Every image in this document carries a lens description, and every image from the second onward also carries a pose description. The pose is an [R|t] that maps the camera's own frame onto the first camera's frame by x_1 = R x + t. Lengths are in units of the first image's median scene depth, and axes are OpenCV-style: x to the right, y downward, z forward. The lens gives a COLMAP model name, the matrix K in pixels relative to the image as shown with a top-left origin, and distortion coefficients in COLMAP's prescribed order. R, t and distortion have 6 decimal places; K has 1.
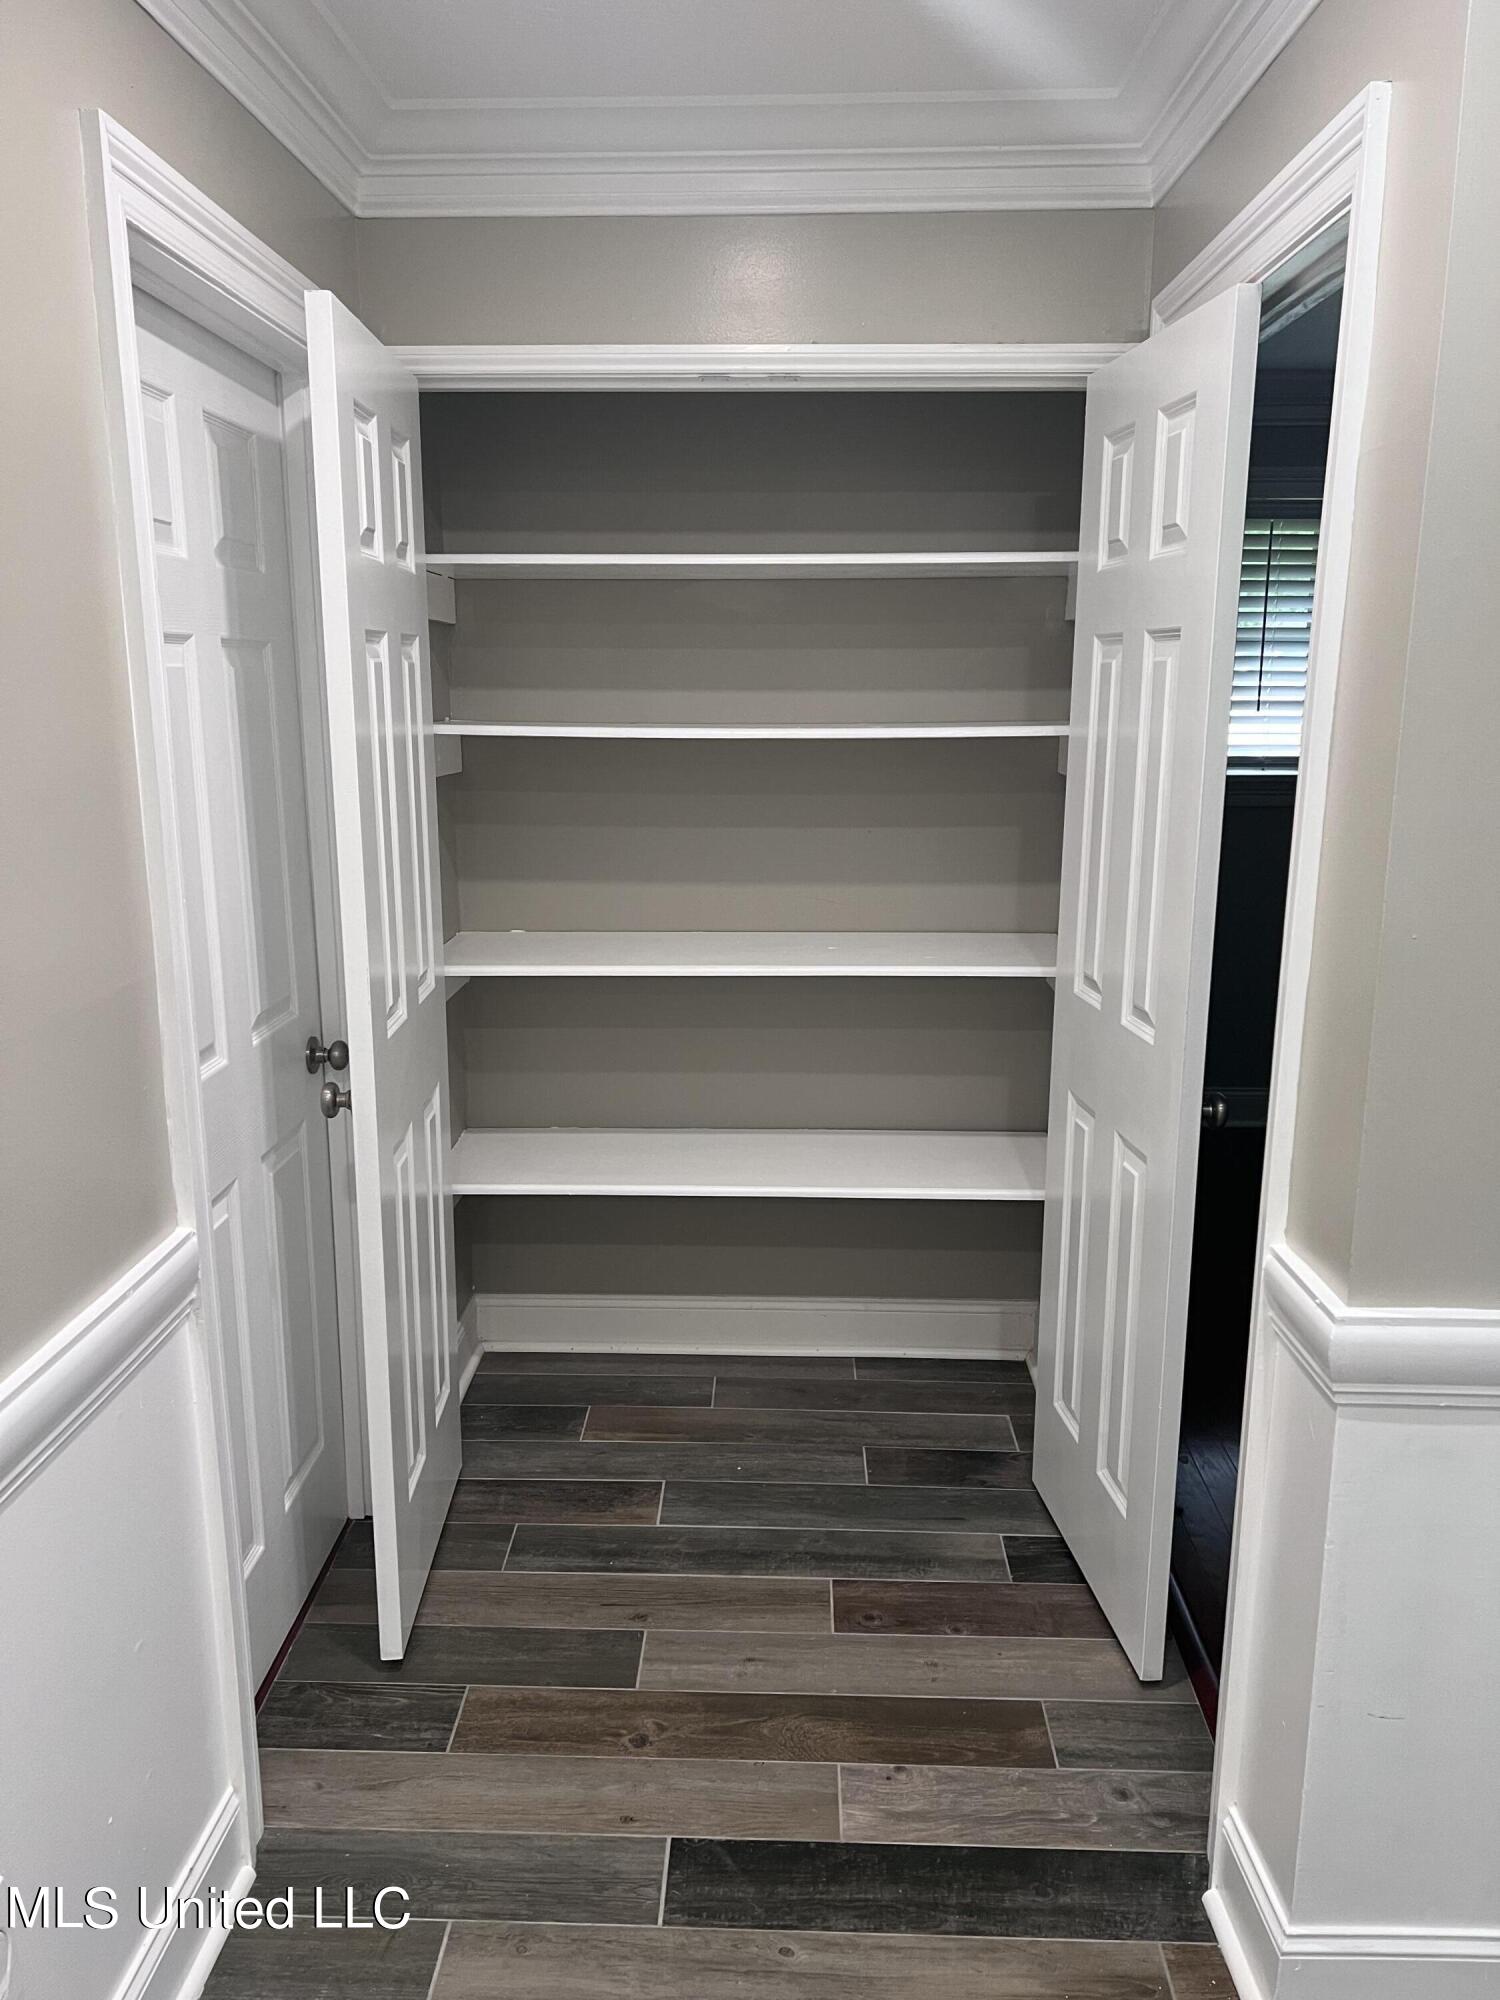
lens RADIAL K [[1495.7, 0, 743.2], [0, 1495.7, 992.3], [0, 0, 1]] dist [0.065333, -0.072340]
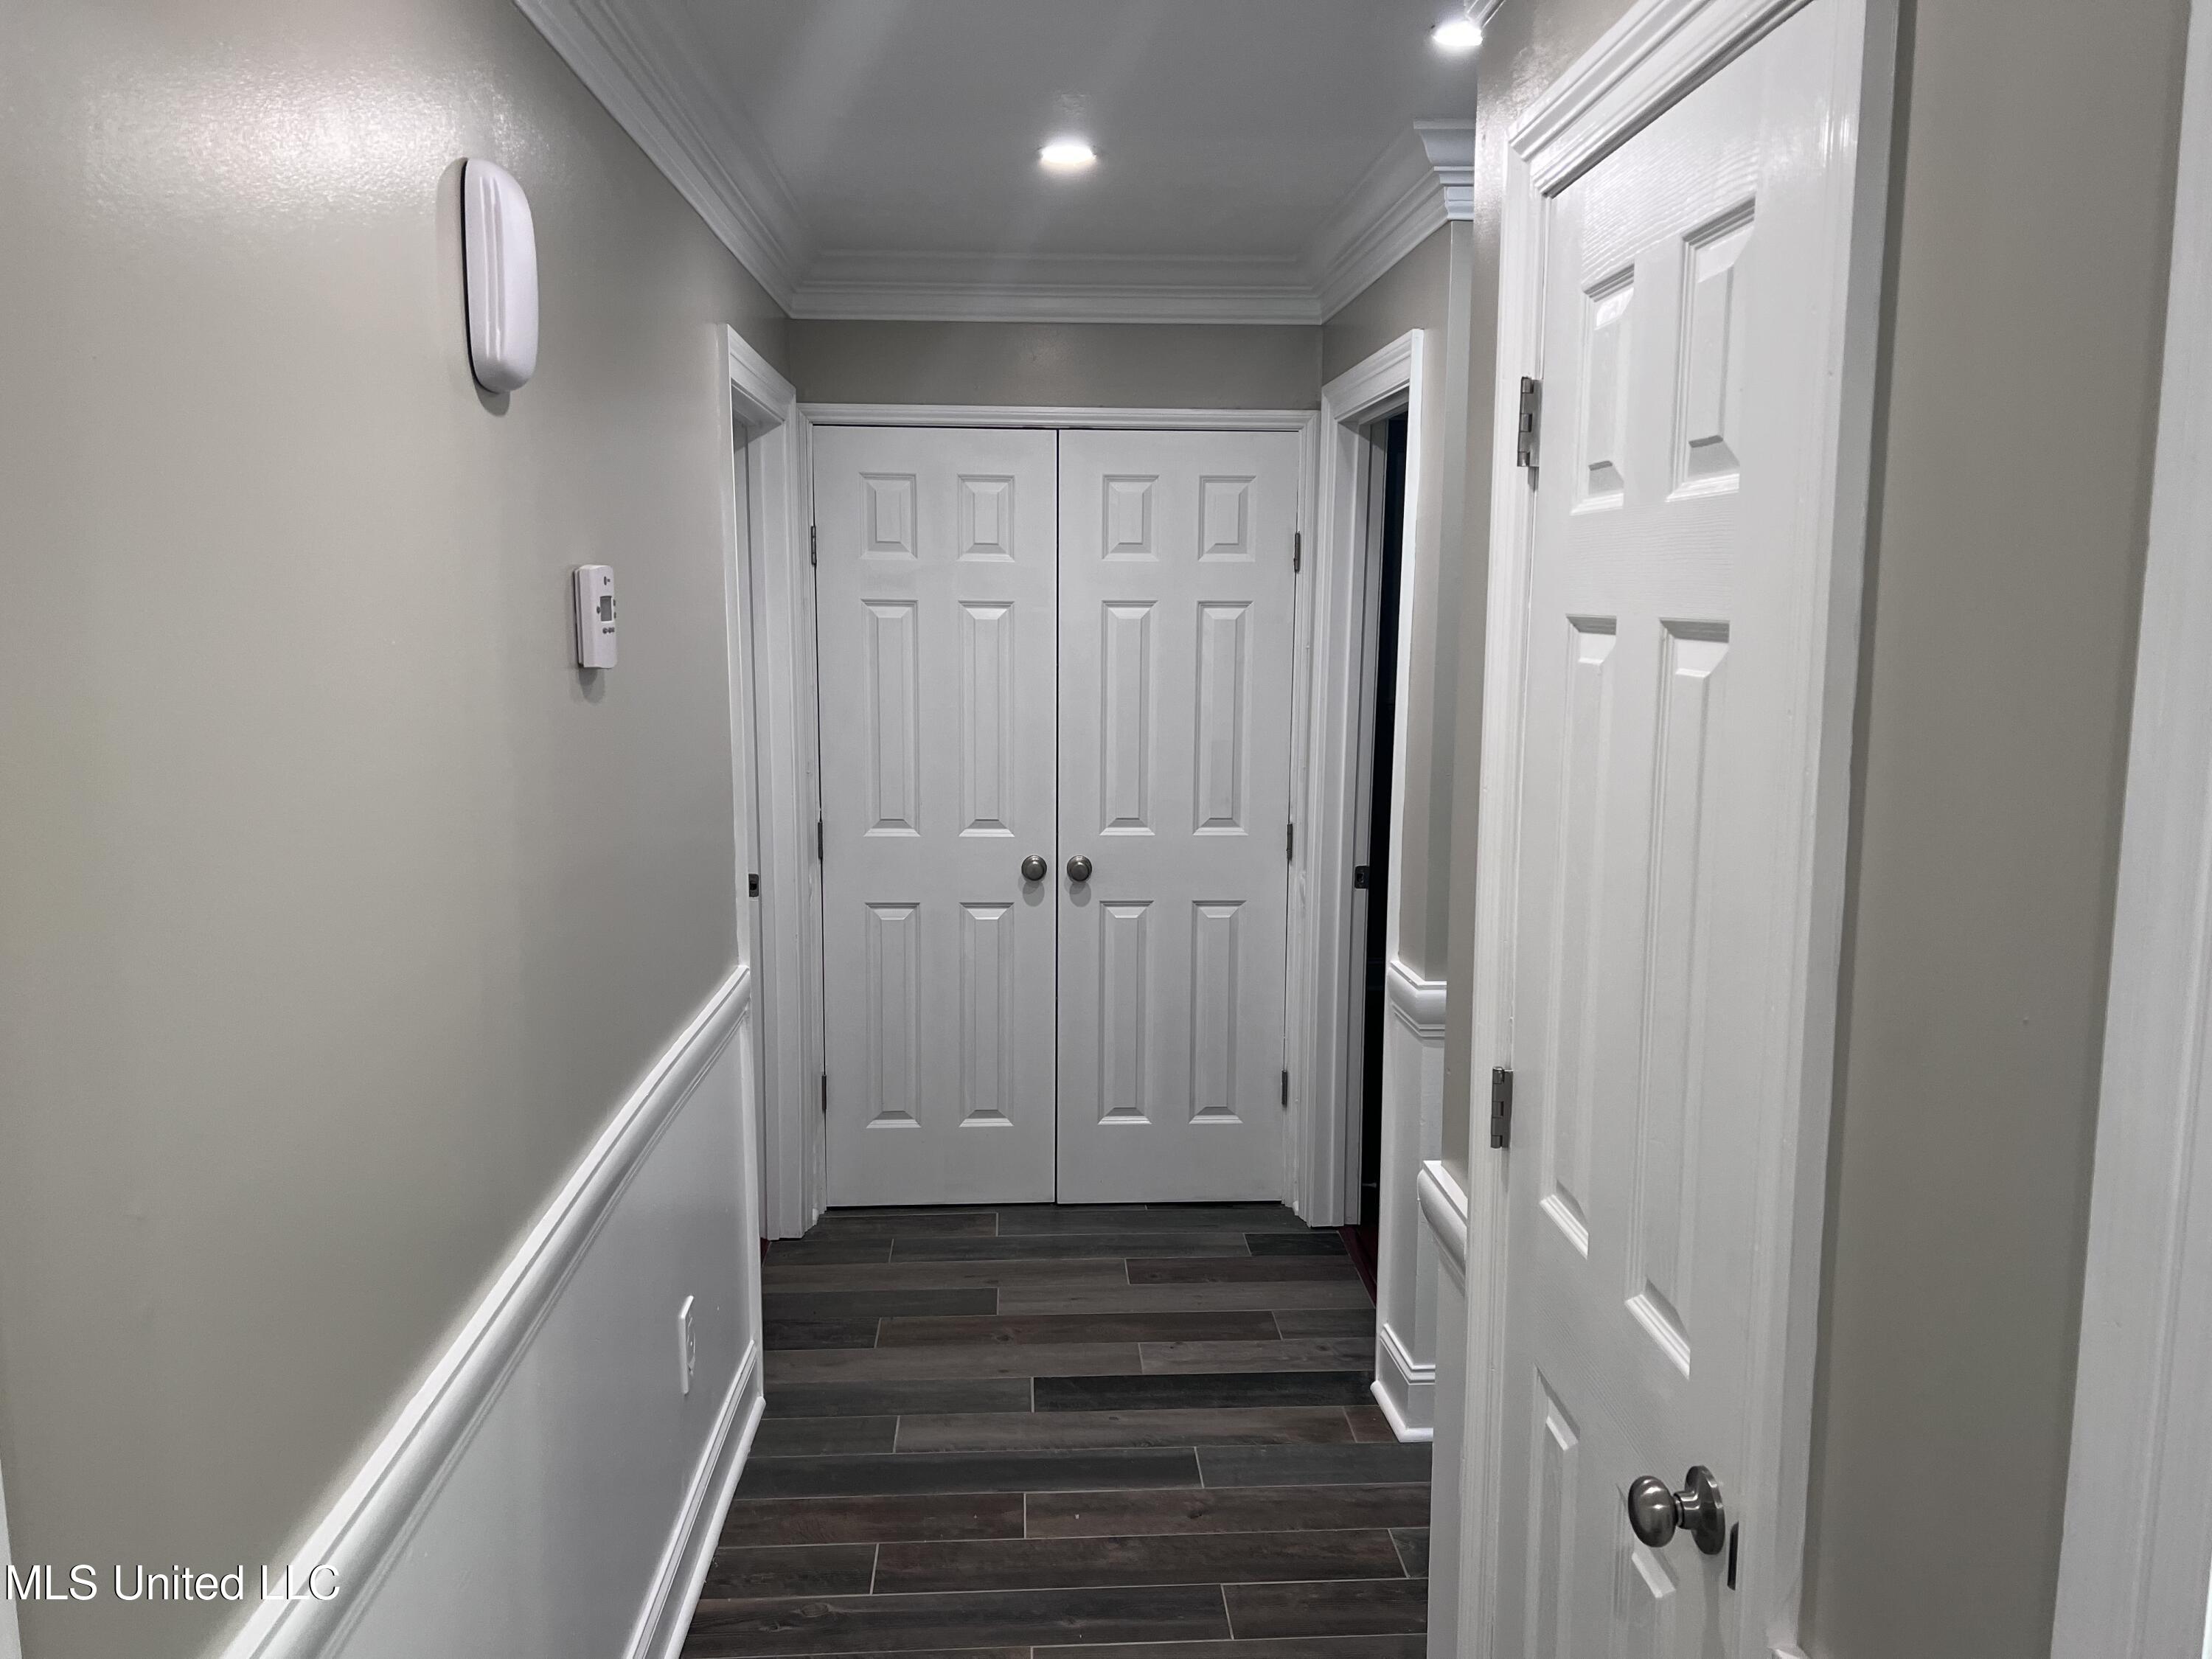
lens RADIAL K [[1654.3, 0, 1102.8], [0, 1654.3, 832.7], [0, 0, 1]] dist [0.065333, -0.072340]
pose [[0.996234, -0.011574, 0.085930, -0.108715], [0.017049, 0.997852, -0.063252, 0.106746], [-0.085013, 0.064478, 0.994291, -0.675510]]
